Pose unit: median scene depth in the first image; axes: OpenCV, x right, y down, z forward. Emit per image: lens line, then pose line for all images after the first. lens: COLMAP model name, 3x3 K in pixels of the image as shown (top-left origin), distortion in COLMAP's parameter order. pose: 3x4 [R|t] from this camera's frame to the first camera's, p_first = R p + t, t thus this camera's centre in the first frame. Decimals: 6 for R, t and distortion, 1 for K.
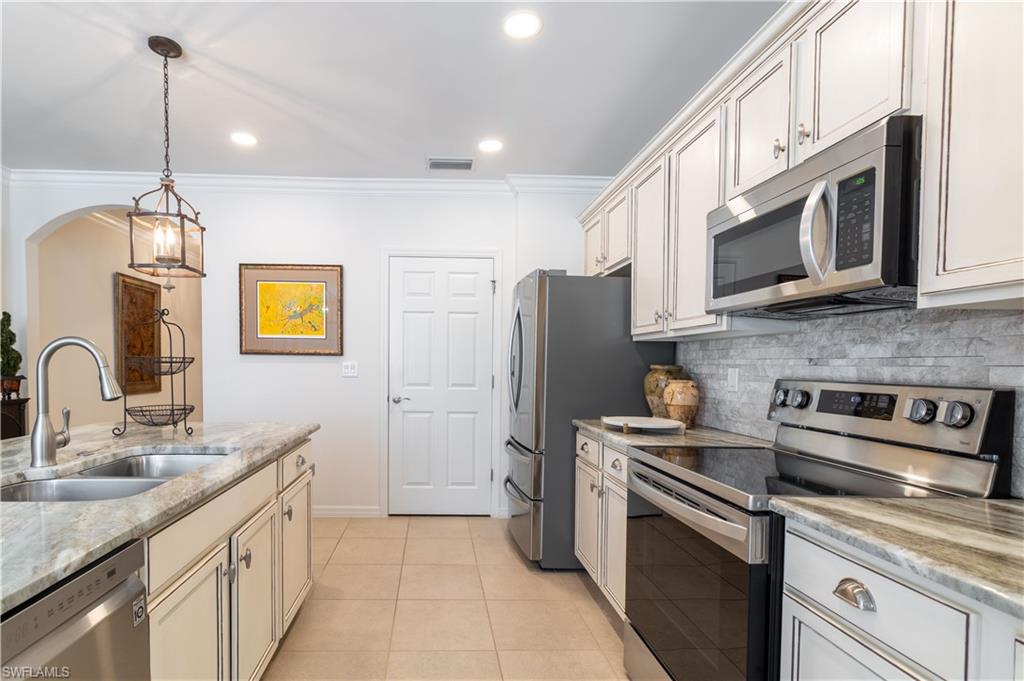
lens RADIAL K [[500.0, 0, 463.5], [0, 500.0, 367.6], [0, 0, 1]] dist [-0.000335, -0.000161]
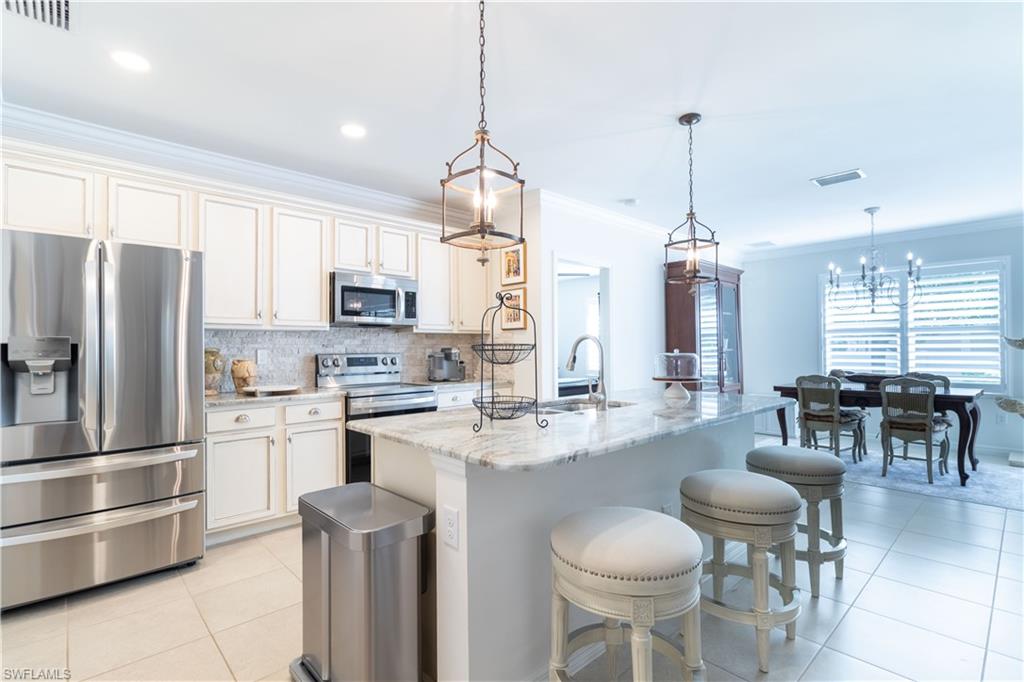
lens RADIAL K [[481.9, 0, 524.0], [0, 481.9, 341.7], [0, 0, 1]] dist [-0.000887, -0.000637]
pose [[-0.664312, -0.011970, 0.747360, -1.546770], [-0.005543, 0.999923, 0.011088, -0.061496], [-0.747435, 0.003224, -0.664327, 1.824289]]
